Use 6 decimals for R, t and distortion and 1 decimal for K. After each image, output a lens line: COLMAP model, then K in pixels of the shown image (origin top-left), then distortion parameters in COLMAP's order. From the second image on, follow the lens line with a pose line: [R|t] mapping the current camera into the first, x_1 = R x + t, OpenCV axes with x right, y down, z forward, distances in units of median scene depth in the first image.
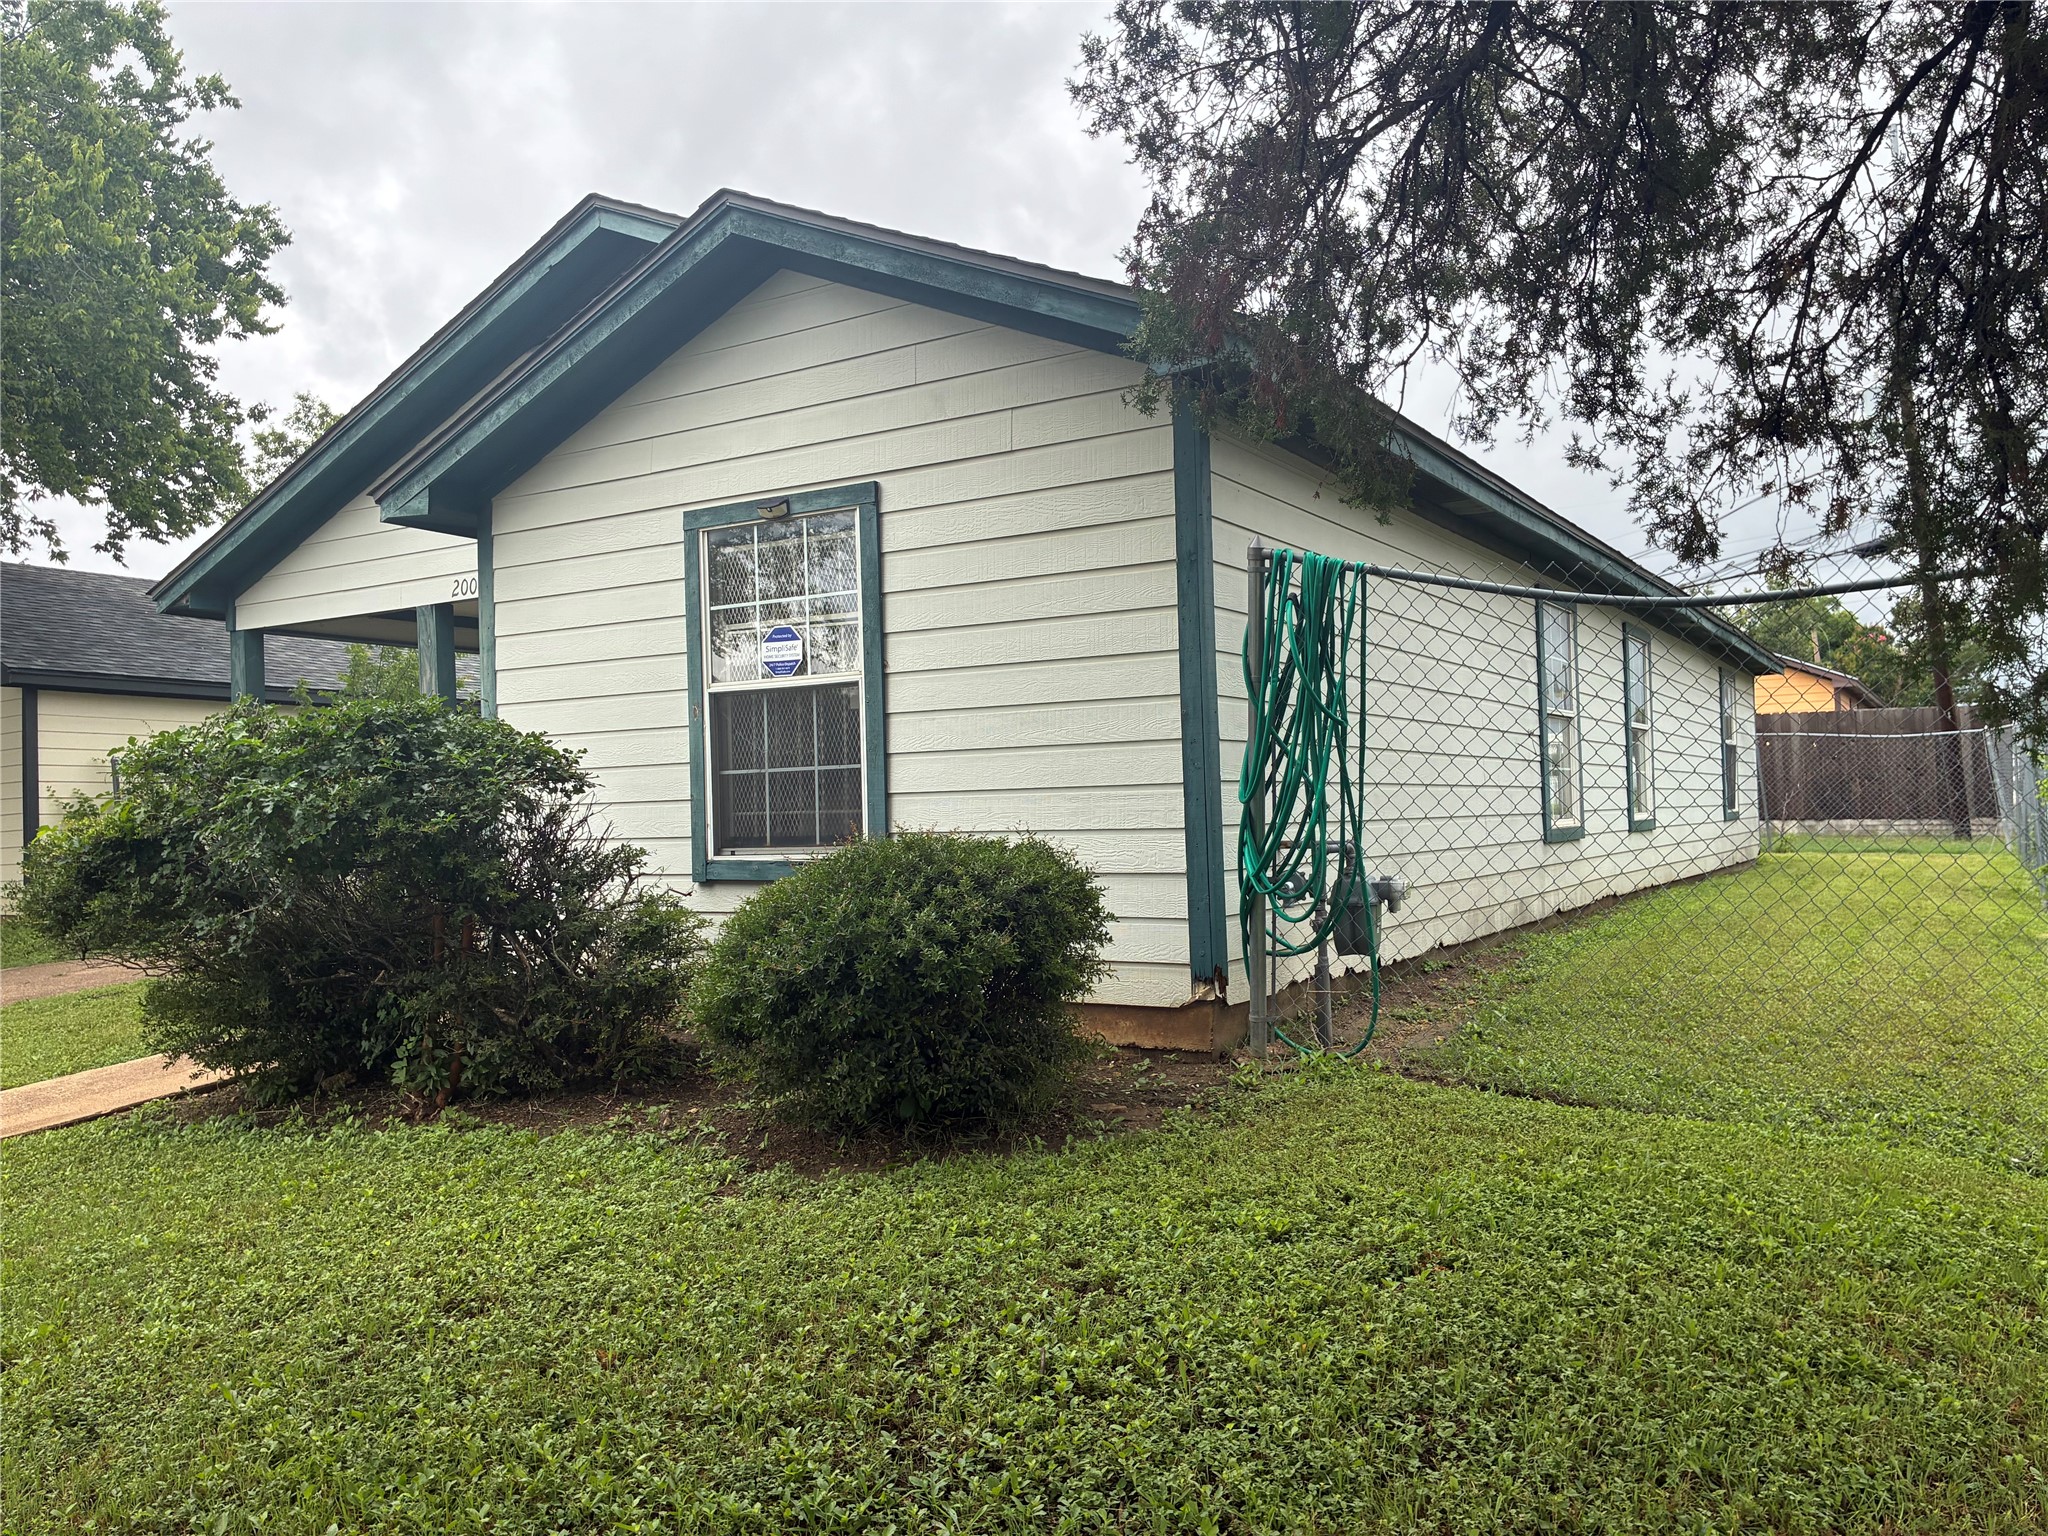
lens RADIAL K [[1554.0, 0, 1030.1], [0, 1554.0, 774.7], [0, 0, 1]] dist [0.044045, -0.076392]
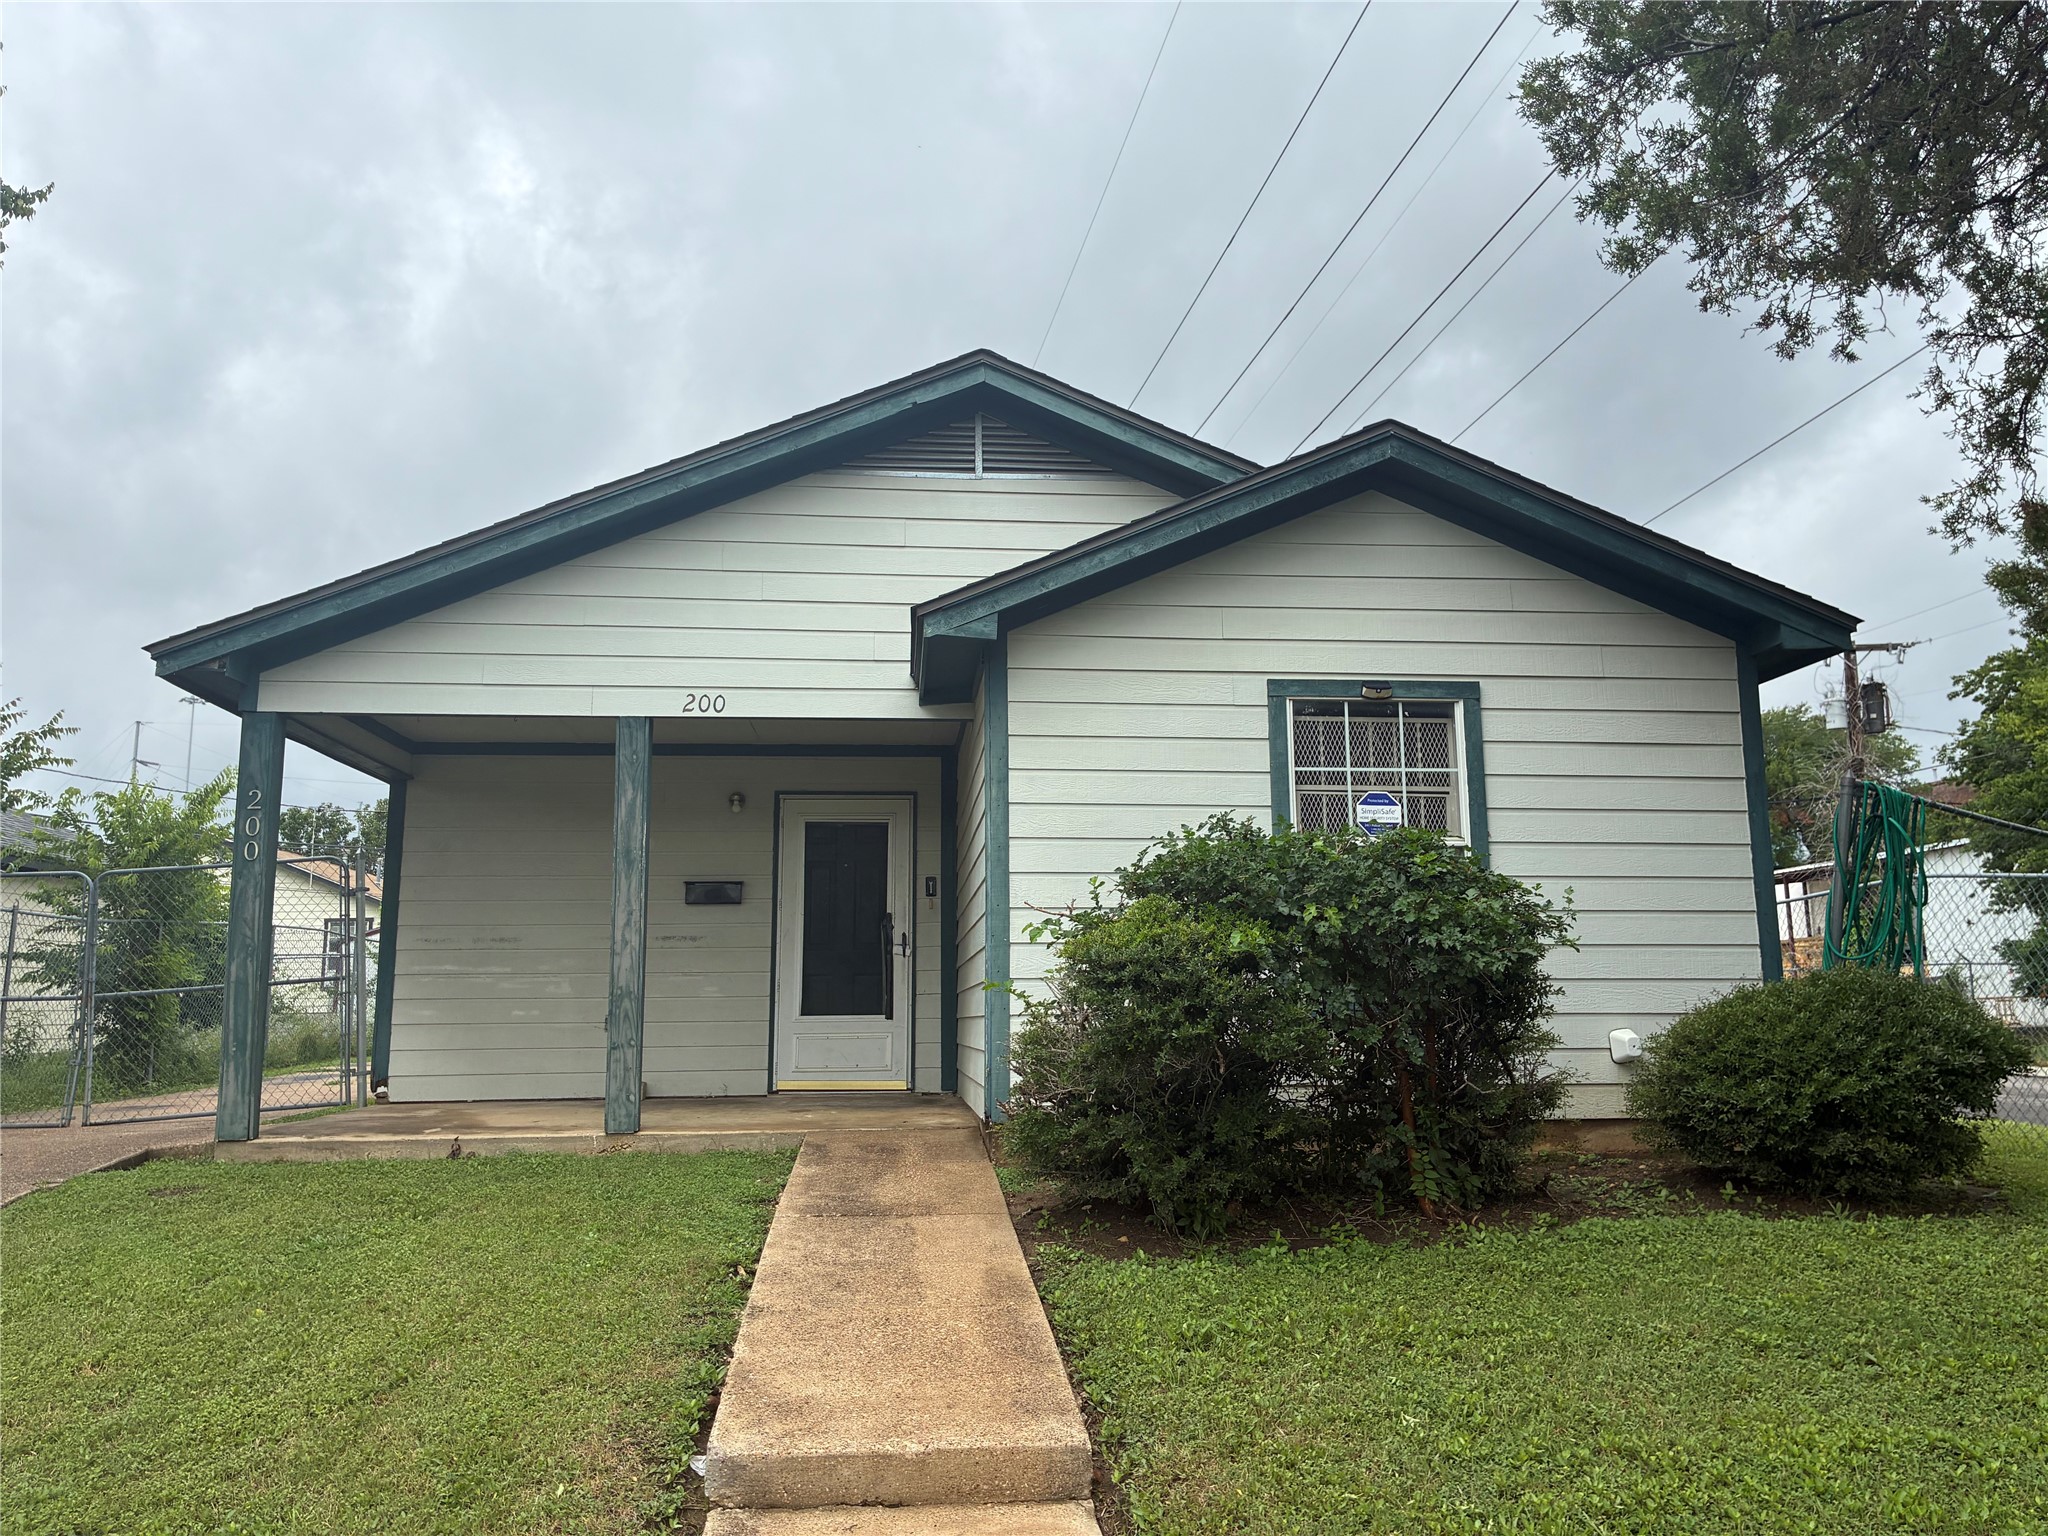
lens RADIAL K [[1554.0, 0, 1021.3], [0, 1554.0, 759.6], [0, 0, 1]] dist [0.044045, -0.076392]
pose [[0.801060, 0.112644, 0.587889, -1.003804], [-0.027859, 0.988086, -0.151364, 0.057892], [-0.597935, 0.104873, 0.794654, 0.244224]]
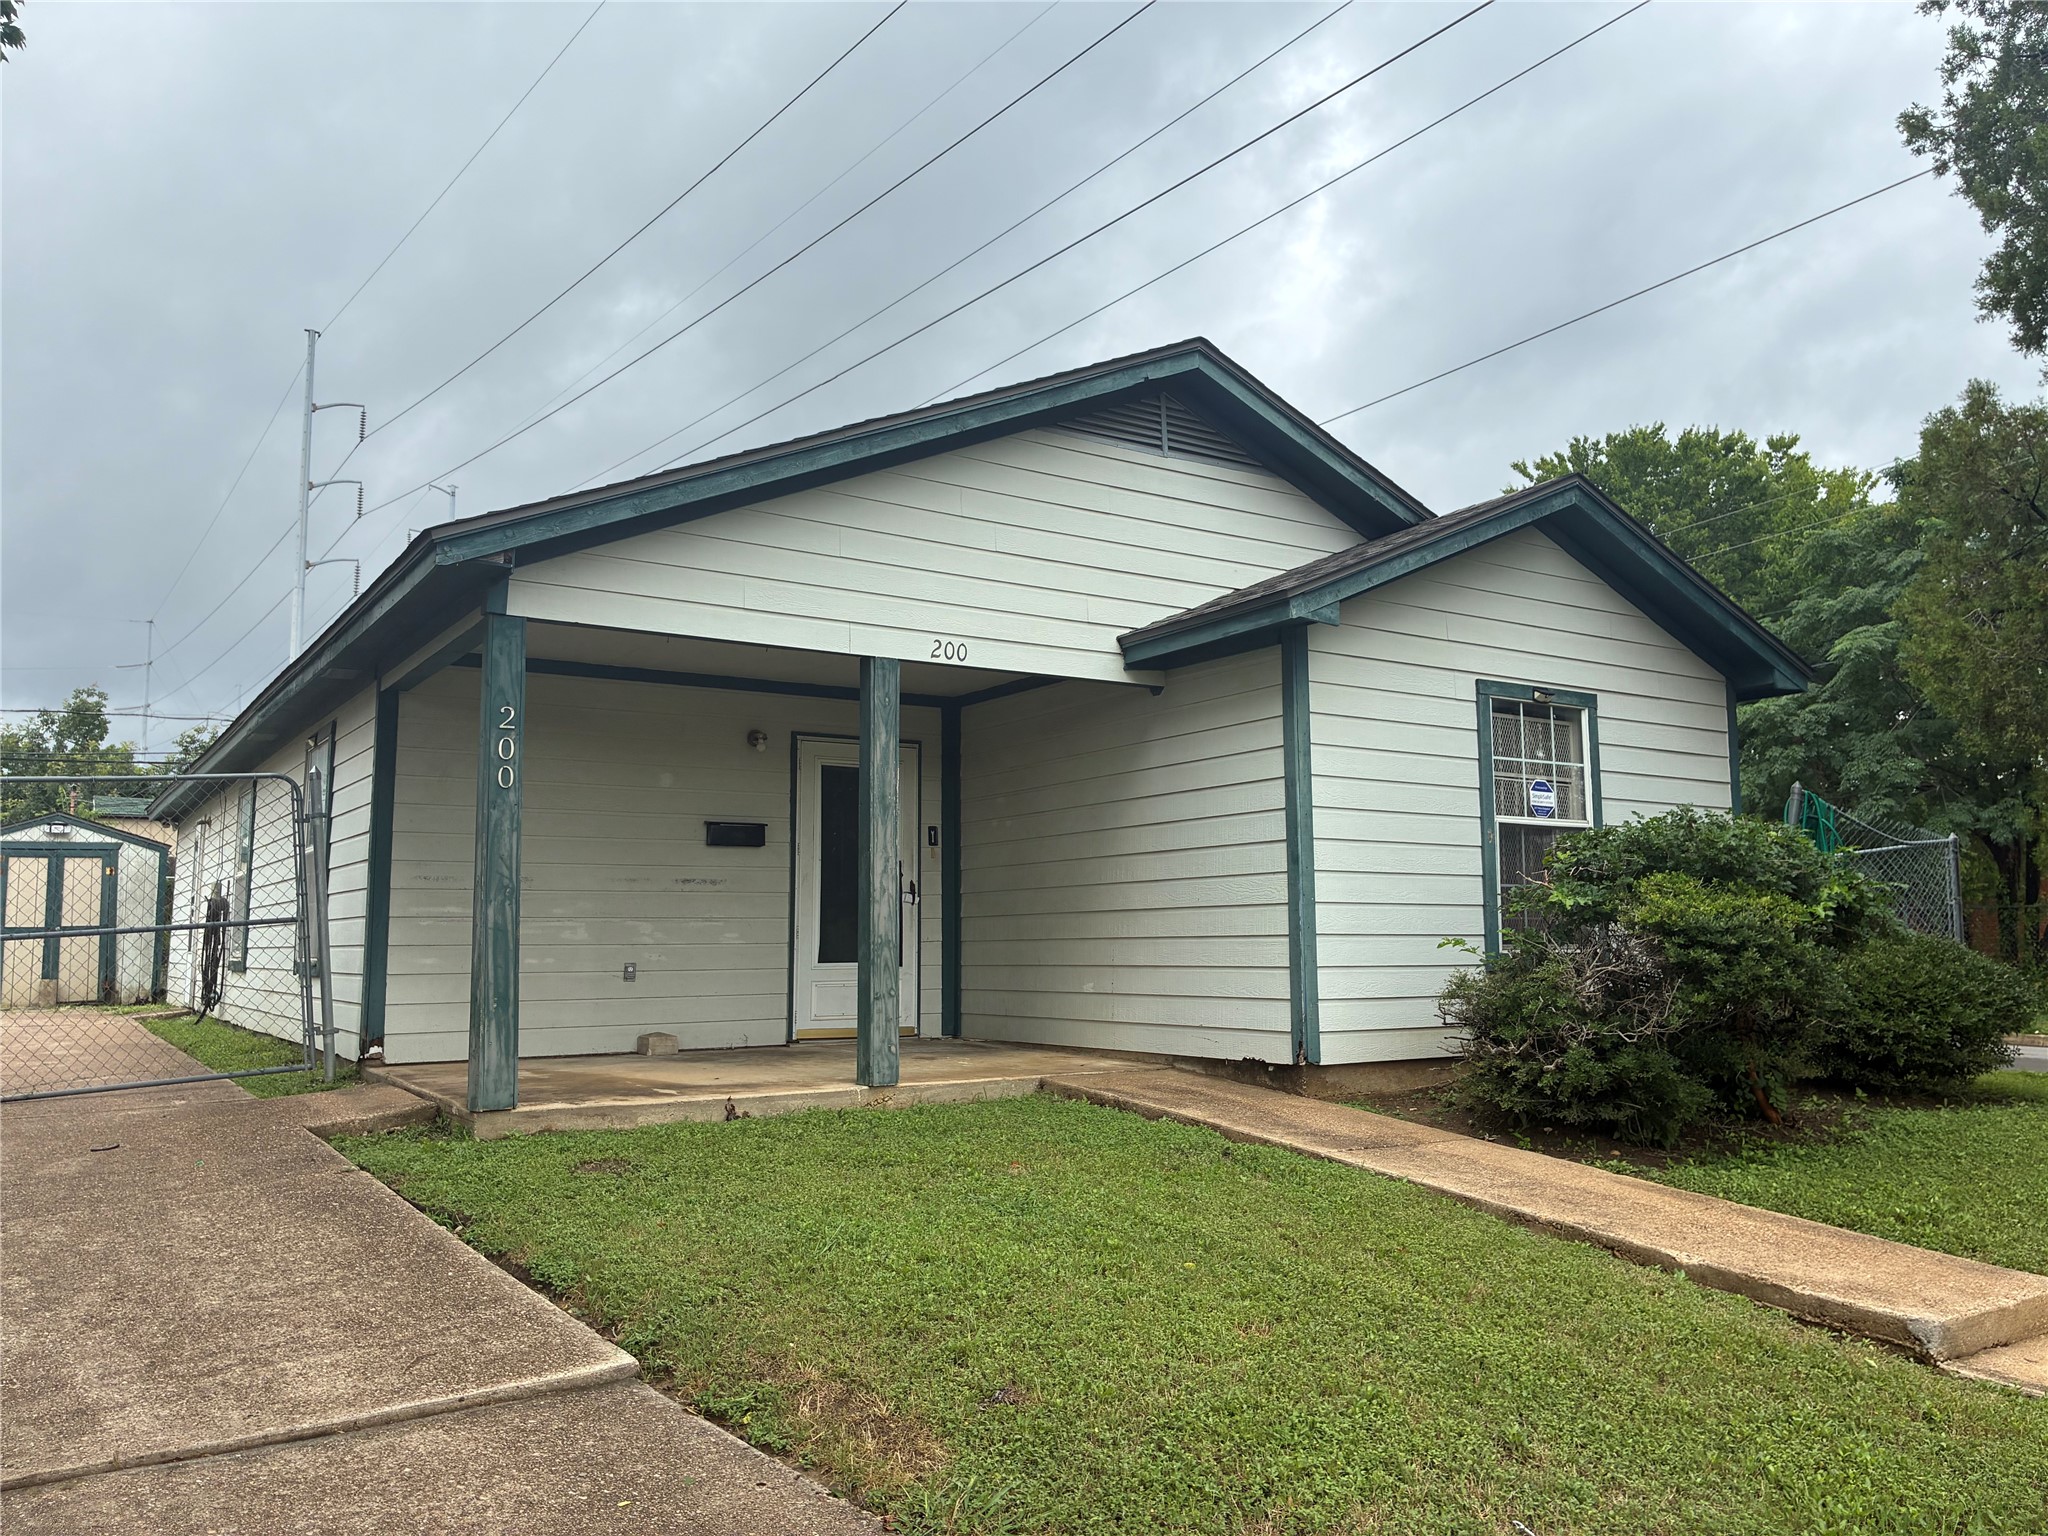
lens RADIAL K [[1554.0, 0, 1011.8], [0, 1554.0, 770.7], [0, 0, 1]] dist [0.044045, -0.076392]
pose [[0.435463, 0.120800, 0.892065, -1.527399], [-0.030457, 0.992365, -0.119514, 0.070608], [-0.899691, 0.024874, 0.435817, 0.793313]]
